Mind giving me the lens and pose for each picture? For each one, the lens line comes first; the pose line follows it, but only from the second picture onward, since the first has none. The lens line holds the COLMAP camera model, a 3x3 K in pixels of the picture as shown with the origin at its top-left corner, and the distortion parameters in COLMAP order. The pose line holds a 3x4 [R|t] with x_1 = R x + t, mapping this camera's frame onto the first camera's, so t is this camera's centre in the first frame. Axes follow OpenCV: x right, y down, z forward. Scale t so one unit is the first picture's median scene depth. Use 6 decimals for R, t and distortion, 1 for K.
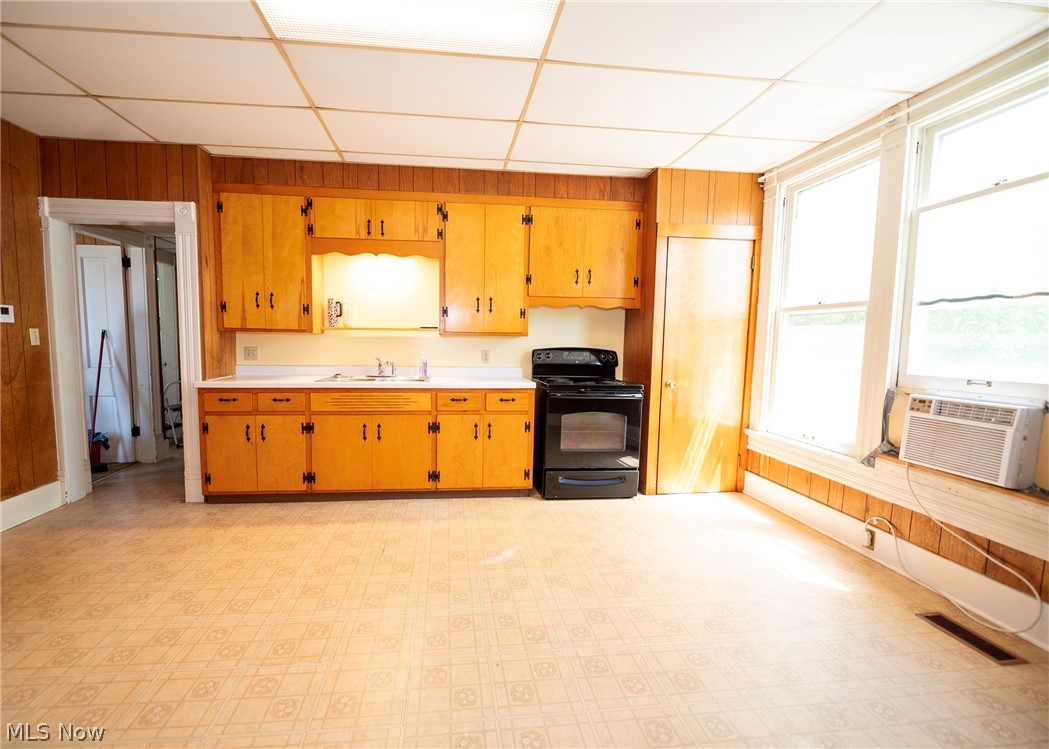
lens RADIAL K [[452.2, 0, 485.6], [0, 452.2, 376.0], [0, 0, 1]] dist [-0.000366, 0.000066]
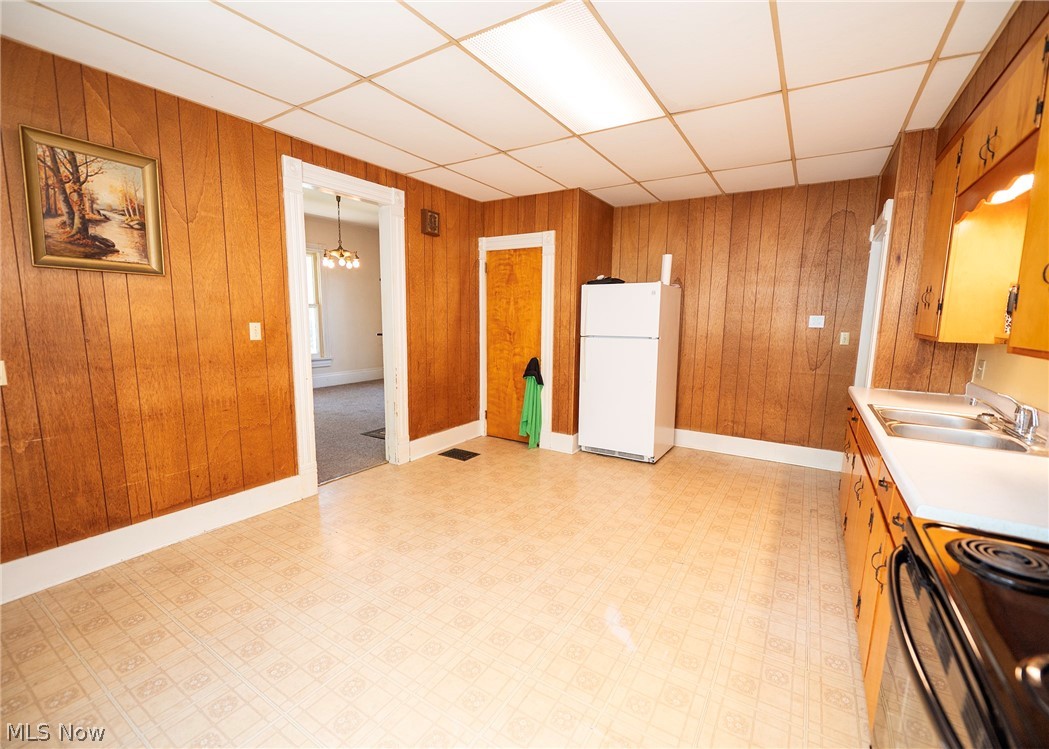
lens RADIAL K [[447.7, 0, 524.5], [0, 447.7, 374.5], [0, 0, 1]] dist [-0.000787, -0.000064]
pose [[-0.611522, 0.074747, -0.787689, 1.034511], [-0.089146, 0.982680, 0.162459, -0.193821], [0.786189, 0.169567, -0.594267, 1.846779]]
